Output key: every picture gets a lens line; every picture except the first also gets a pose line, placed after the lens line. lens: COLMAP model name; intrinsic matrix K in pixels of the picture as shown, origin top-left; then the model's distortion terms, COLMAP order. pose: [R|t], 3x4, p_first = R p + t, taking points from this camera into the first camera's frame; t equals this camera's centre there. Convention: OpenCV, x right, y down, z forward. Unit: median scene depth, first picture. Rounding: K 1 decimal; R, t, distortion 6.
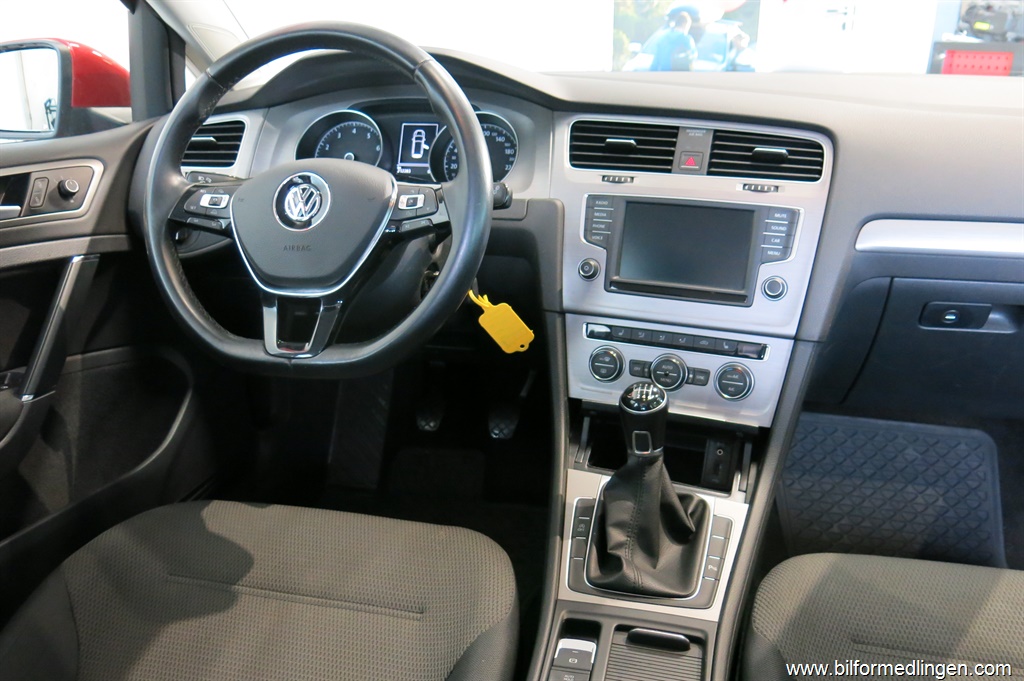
lens RADIAL K [[821.6, 0, 512.0], [0, 821.6, 340.5], [0, 0, 1]] dist [0.002861, 0.005285]
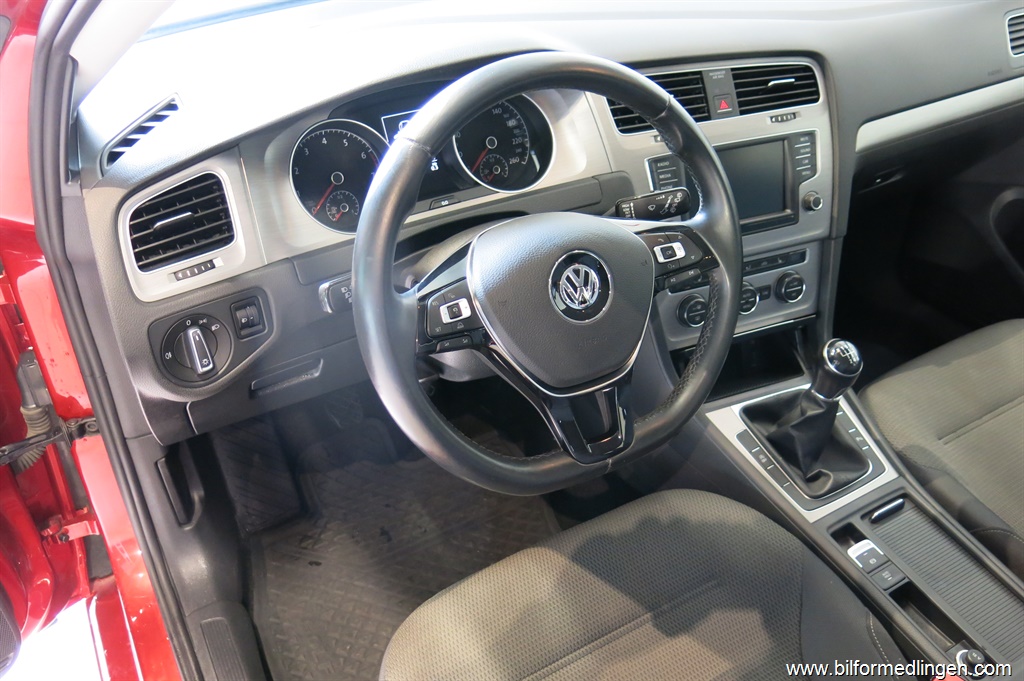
lens RADIAL K [[821.6, 0, 512.0], [0, 821.6, 340.5], [0, 0, 1]] dist [0.002861, 0.005285]
pose [[0.727996, -0.398409, 0.557936, -0.706559], [0.247724, 0.911695, 0.327789, -0.364444], [-0.639261, -0.100415, 0.762406, 0.350350]]
